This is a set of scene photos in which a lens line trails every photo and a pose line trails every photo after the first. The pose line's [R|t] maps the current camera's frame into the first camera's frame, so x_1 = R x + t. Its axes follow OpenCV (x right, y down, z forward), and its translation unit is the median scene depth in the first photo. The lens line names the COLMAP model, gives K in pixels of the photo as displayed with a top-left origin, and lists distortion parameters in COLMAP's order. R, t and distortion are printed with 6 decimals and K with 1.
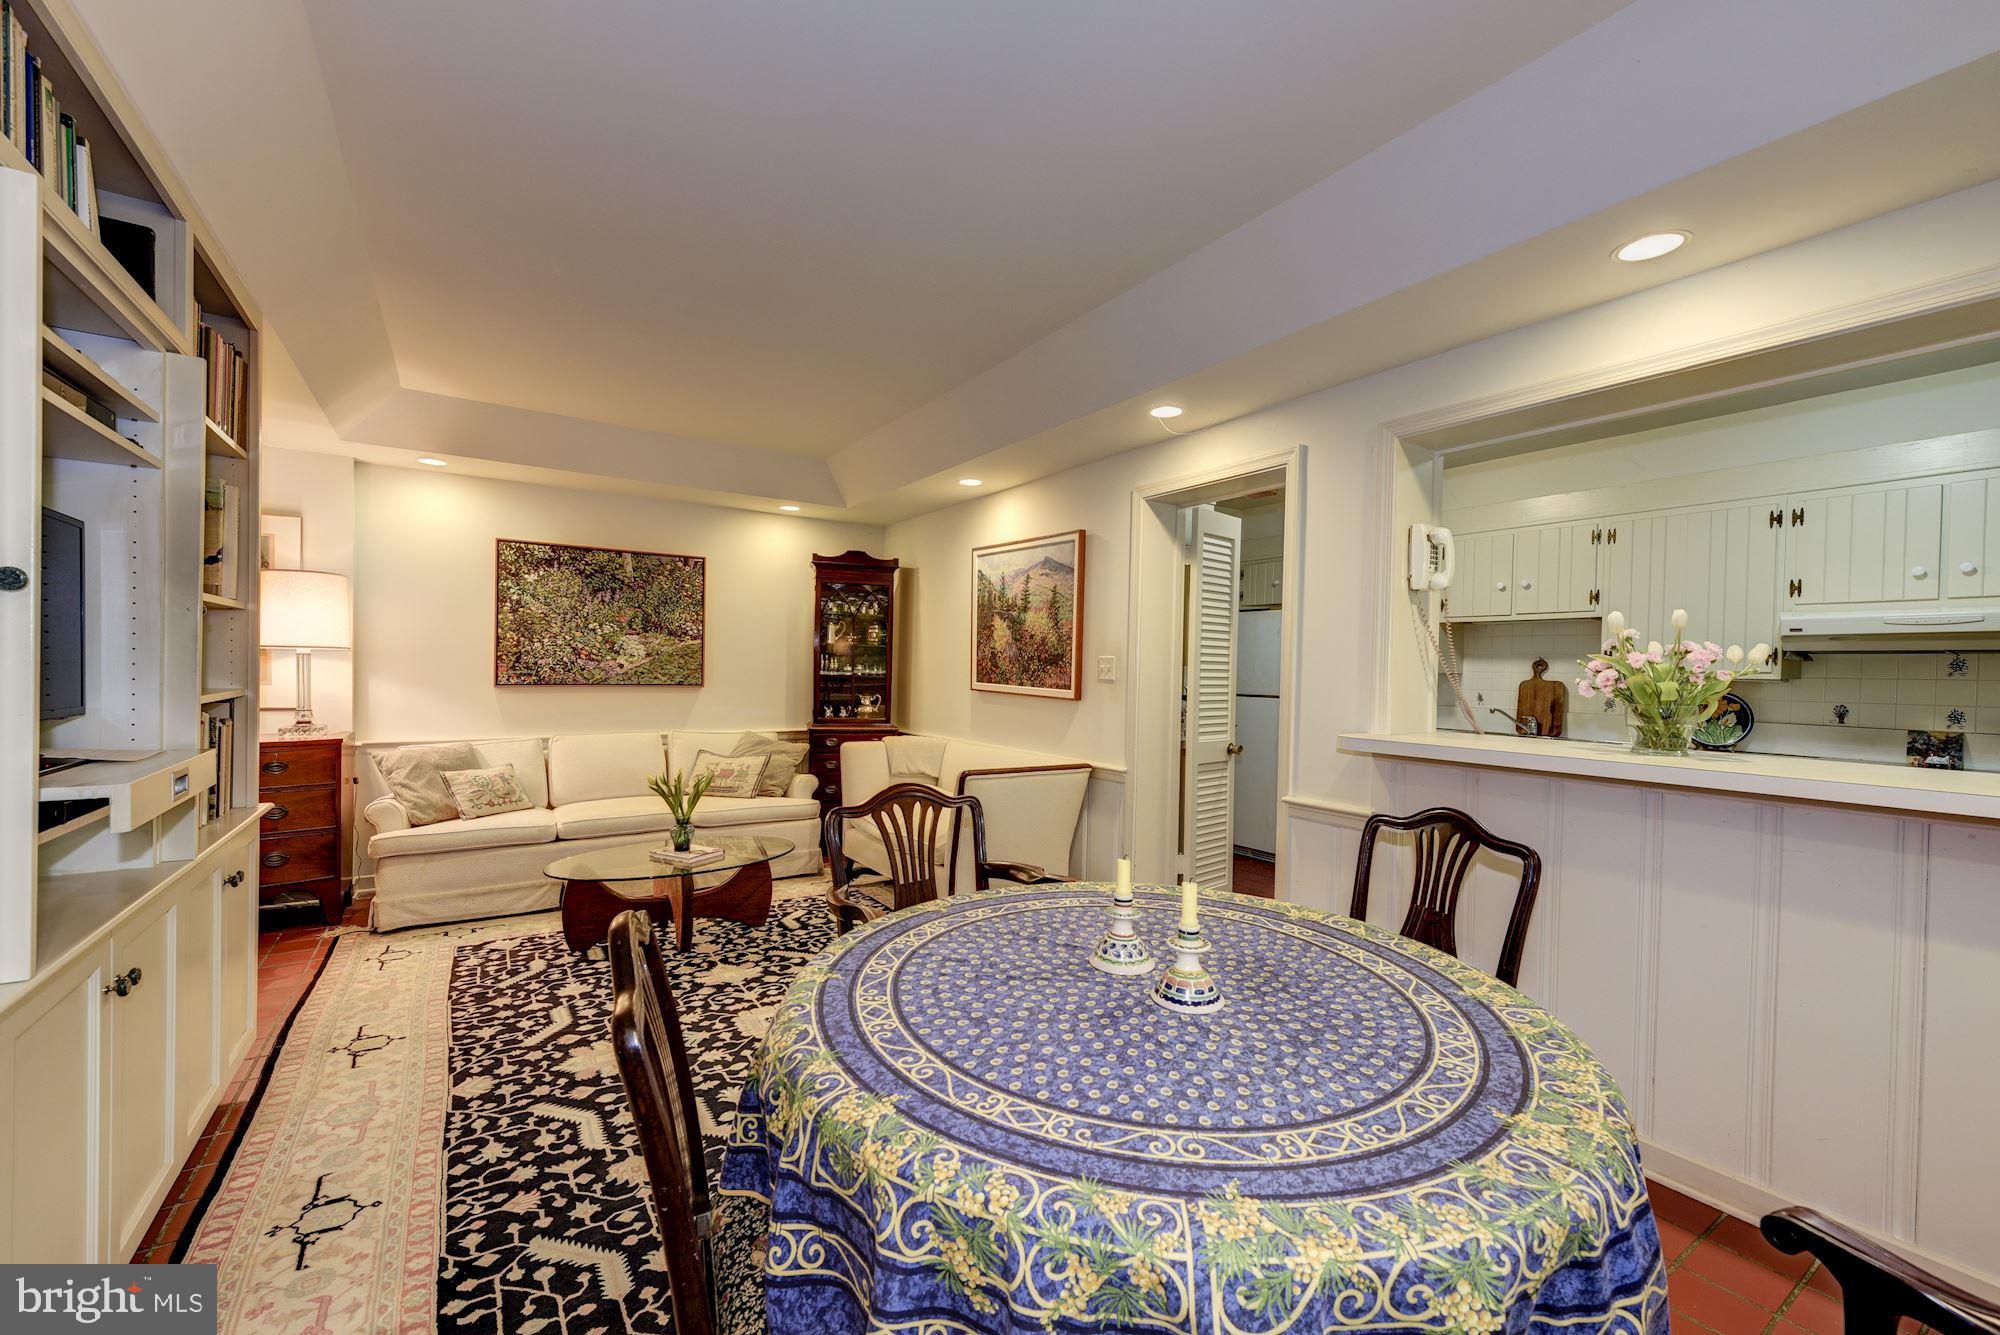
lens RADIAL K [[791.2, 0, 1000.0], [0, 791.2, 667.5], [0, 0, 1]] dist [0.001115, -0.000125]
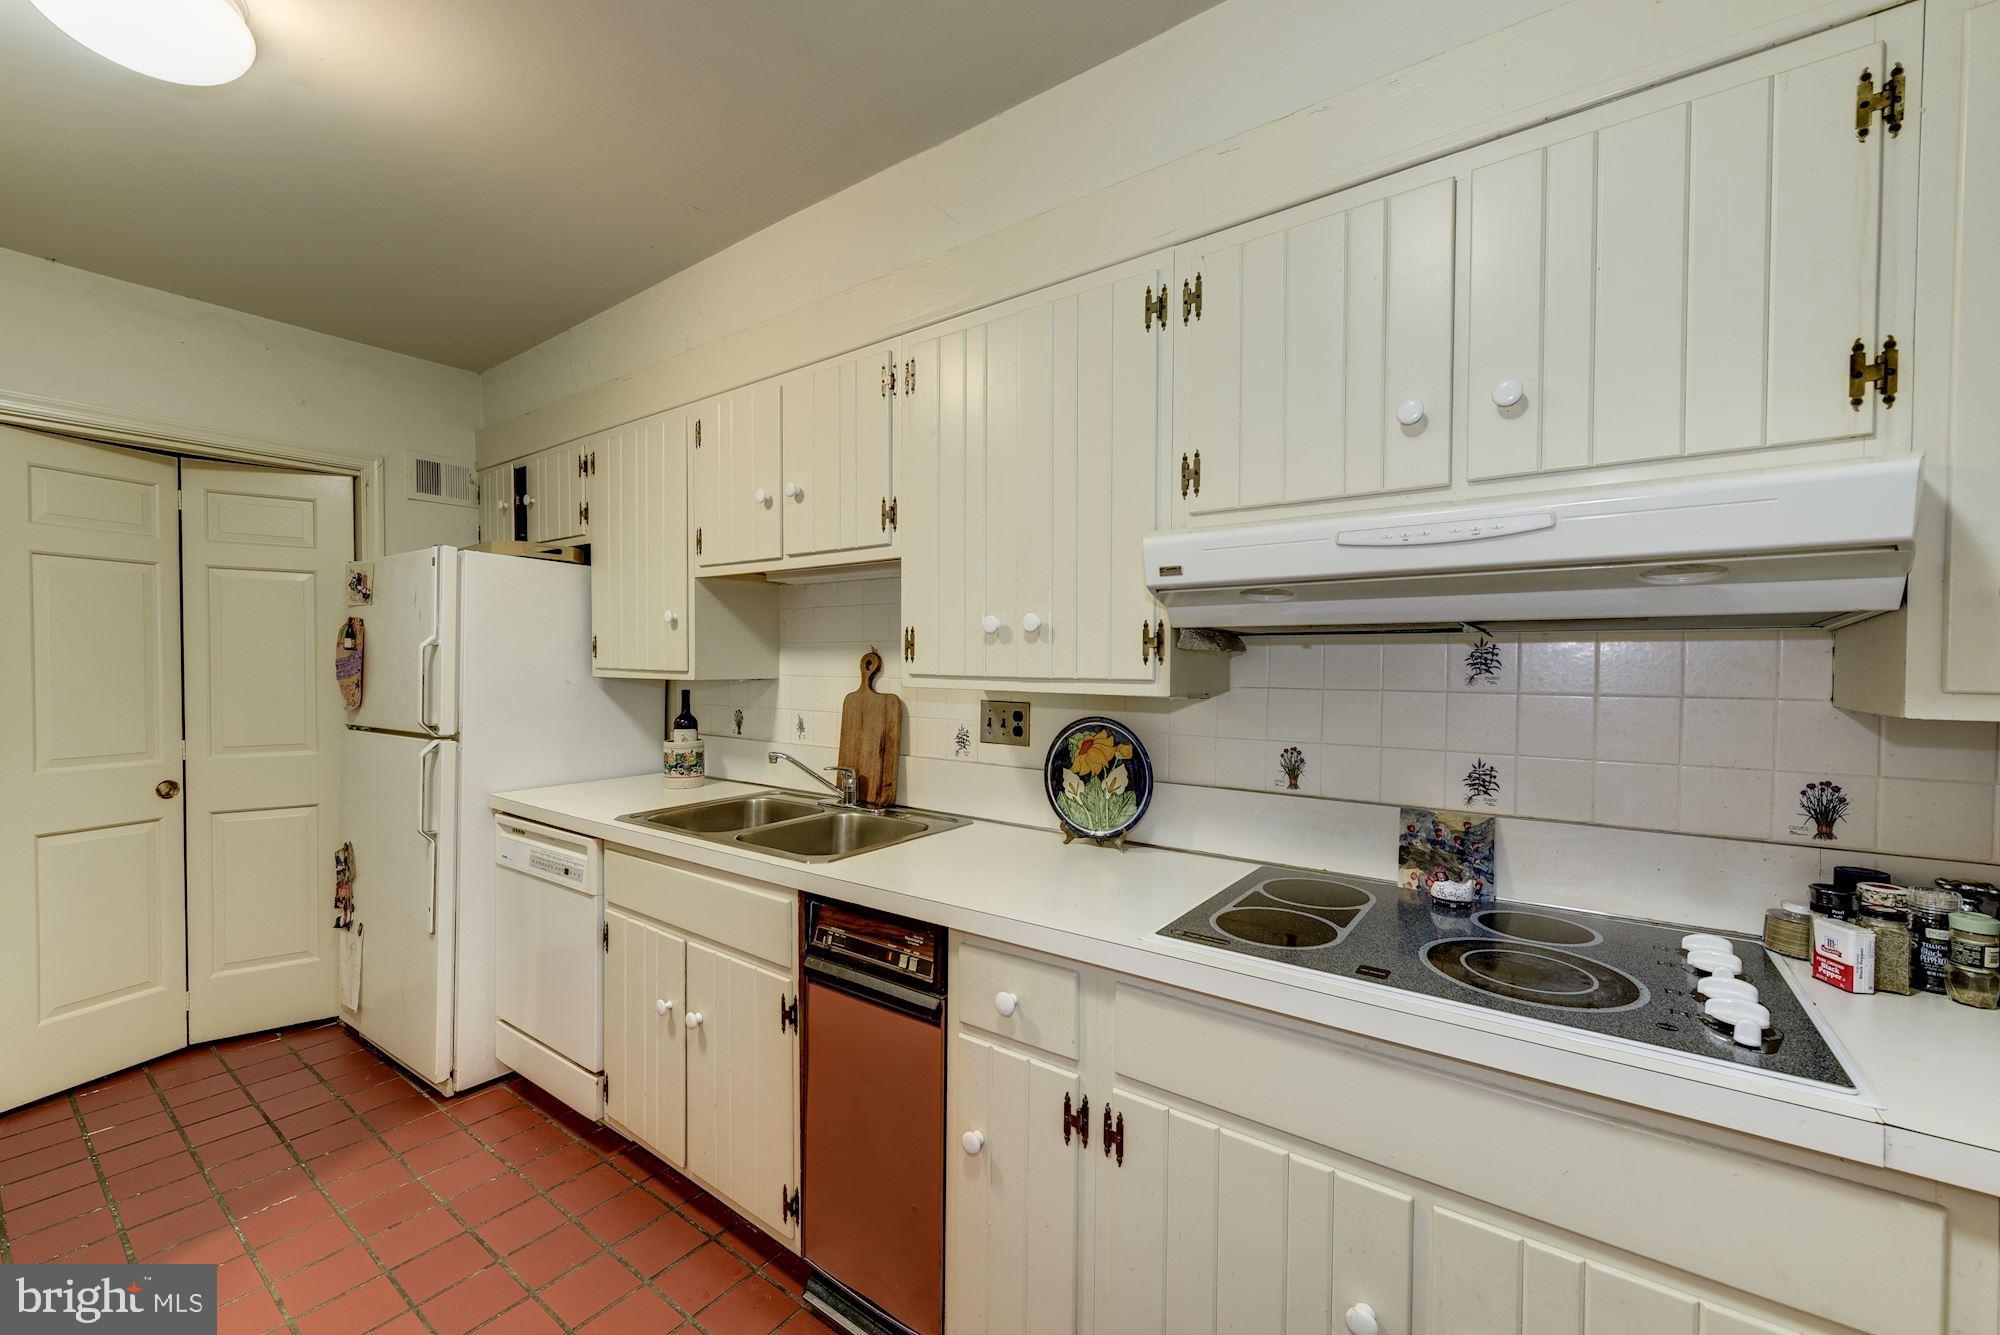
lens RADIAL K [[791.2, 0, 1000.0], [0, 791.2, 667.5], [0, 0, 1]] dist [0.001115, -0.000125]
pose [[0.937729, -0.015310, 0.347030, 0.759552], [0.012905, 0.999874, 0.009241, -0.005140], [-0.347128, -0.004187, 0.937808, 0.642507]]
